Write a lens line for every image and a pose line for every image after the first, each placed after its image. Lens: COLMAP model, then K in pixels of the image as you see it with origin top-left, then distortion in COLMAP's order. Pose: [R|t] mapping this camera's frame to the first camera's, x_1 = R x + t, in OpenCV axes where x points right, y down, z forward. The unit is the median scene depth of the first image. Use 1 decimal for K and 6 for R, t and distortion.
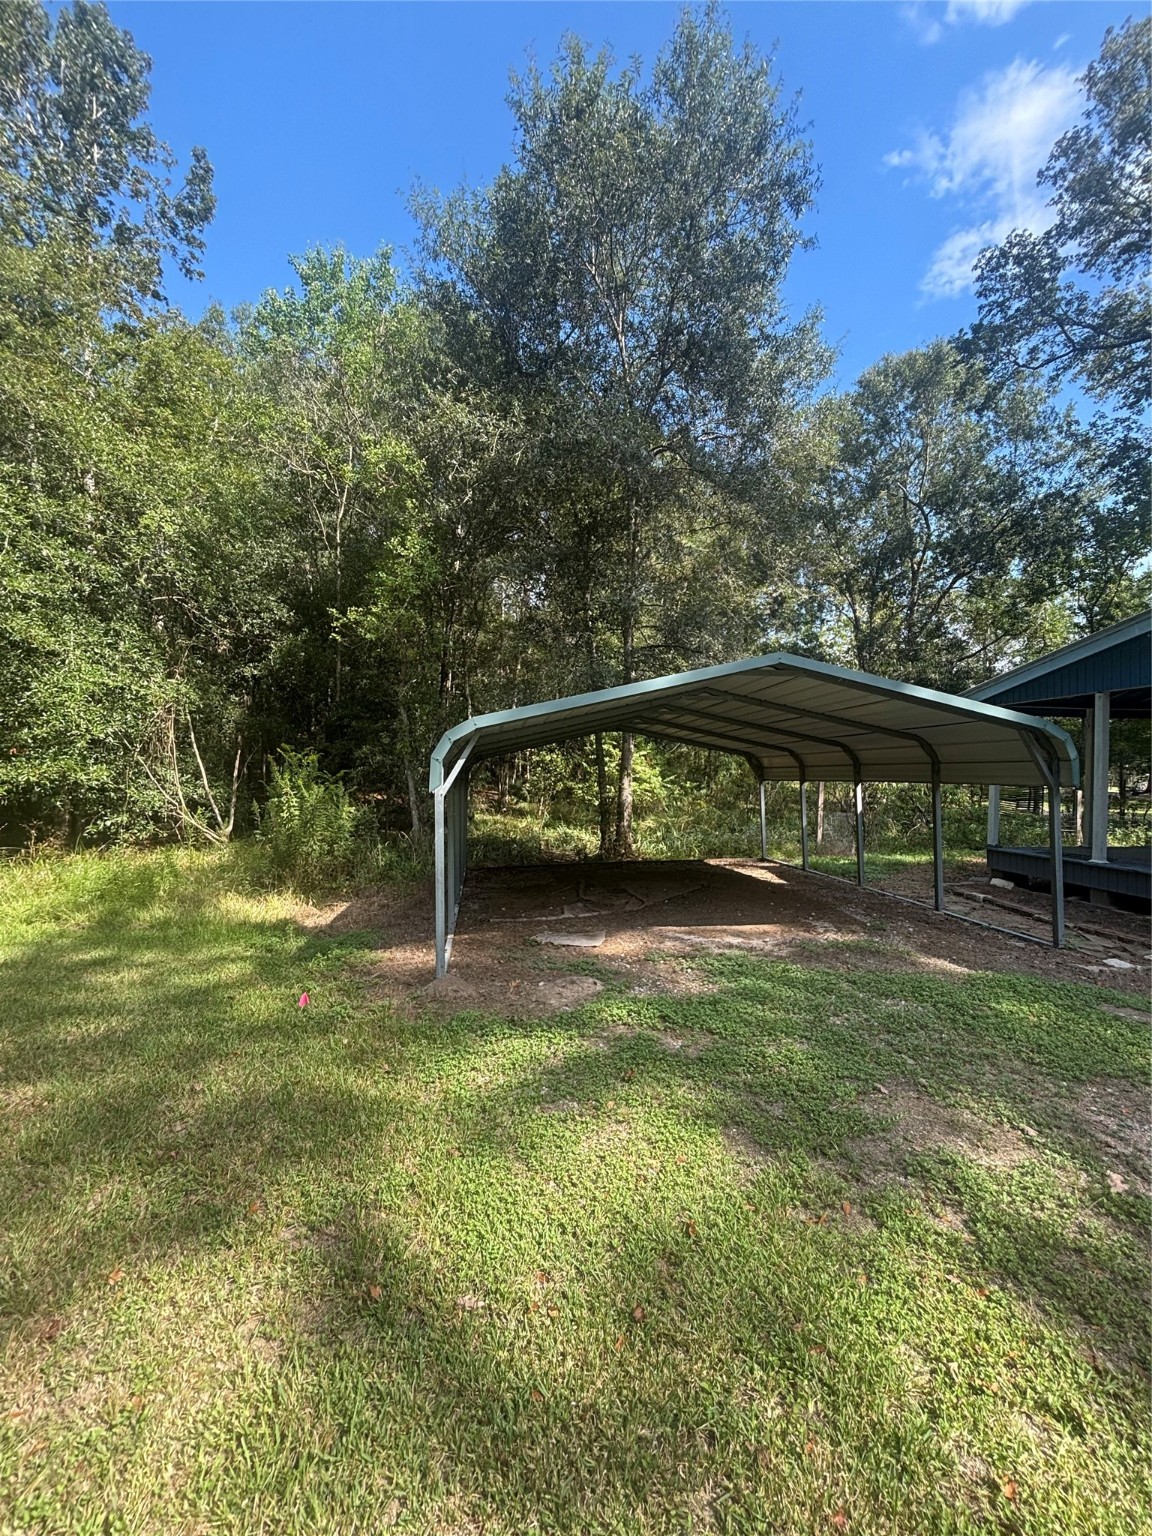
lens RADIAL K [[617.5, 0, 574.8], [0, 617.5, 768.4], [0, 0, 1]] dist [-0.008538, 0.003474]
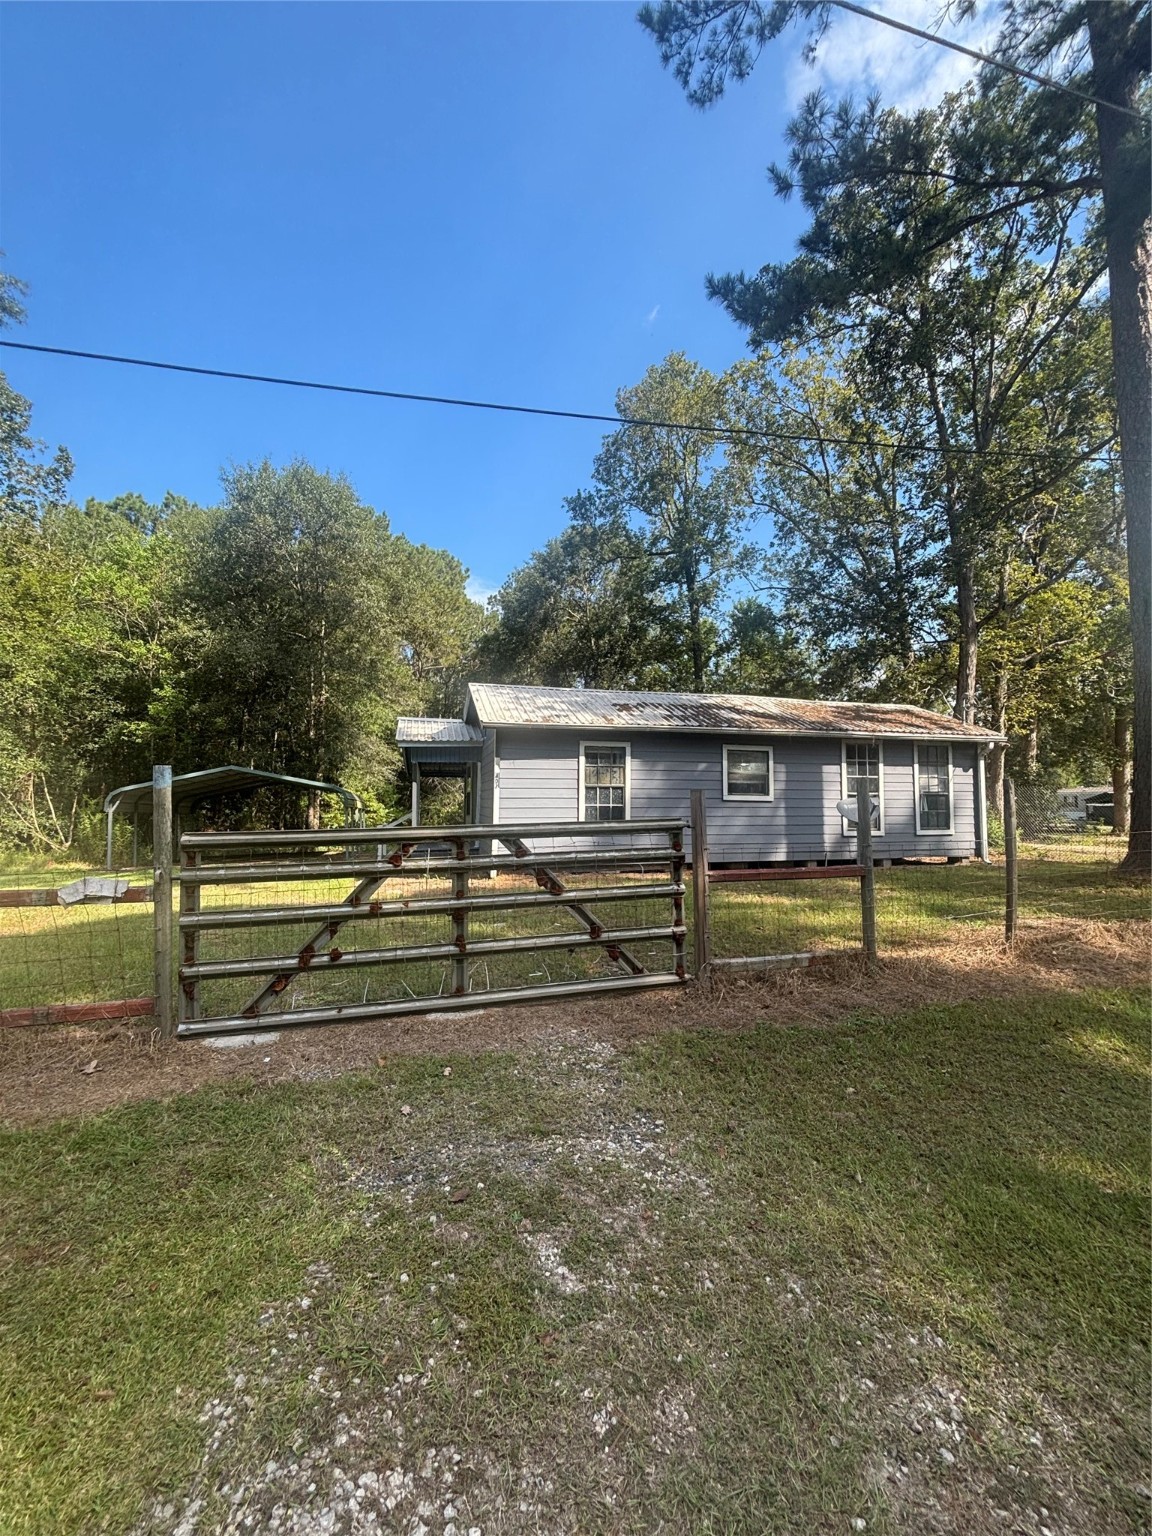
lens RADIAL K [[617.5, 0, 575.1], [0, 617.5, 790.0], [0, 0, 1]] dist [-0.008538, 0.003474]
pose [[0.992608, 0.006833, 0.121175, 0.609867], [-0.001843, 0.999147, -0.041251, 0.018087], [-0.121353, 0.040723, 0.991774, -0.840273]]
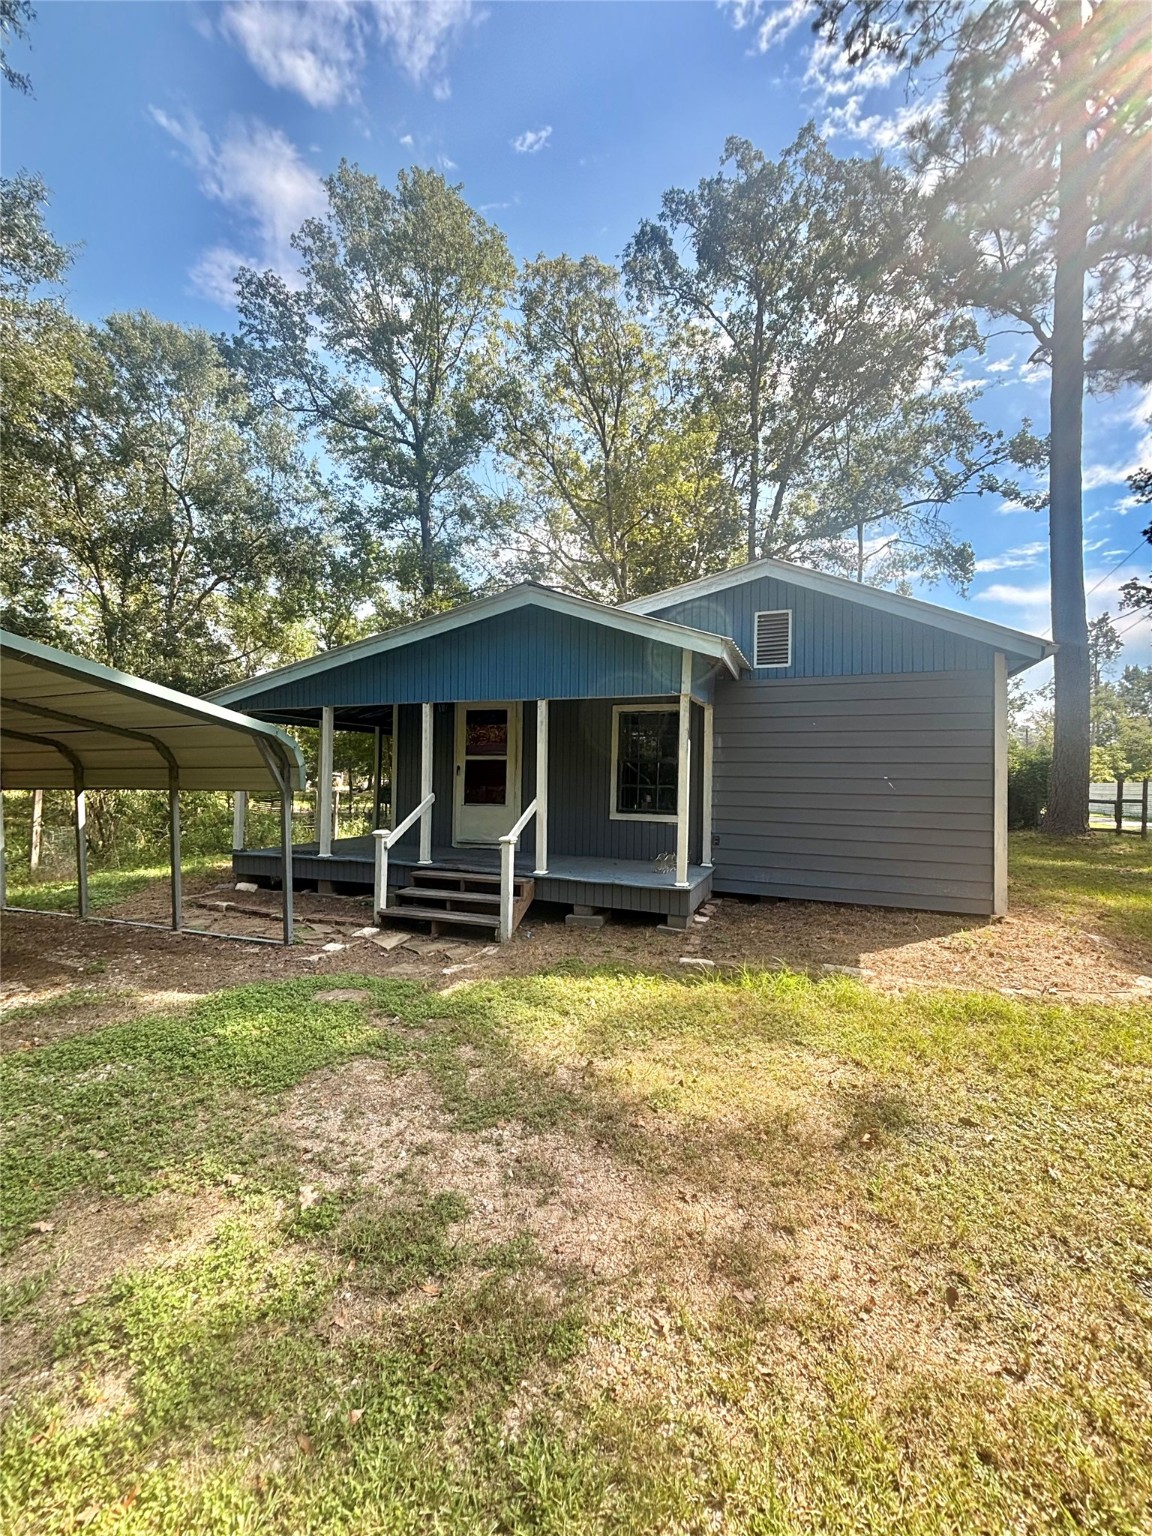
lens RADIAL K [[617.5, 0, 575.6], [0, 617.5, 768.1], [0, 0, 1]] dist [-0.008538, 0.003474]
pose [[0.476814, 0.005174, 0.878989, 0.031982], [-0.002310, 0.999987, -0.004634, -0.002534], [-0.879001, 0.000179, 0.476819, 0.021703]]
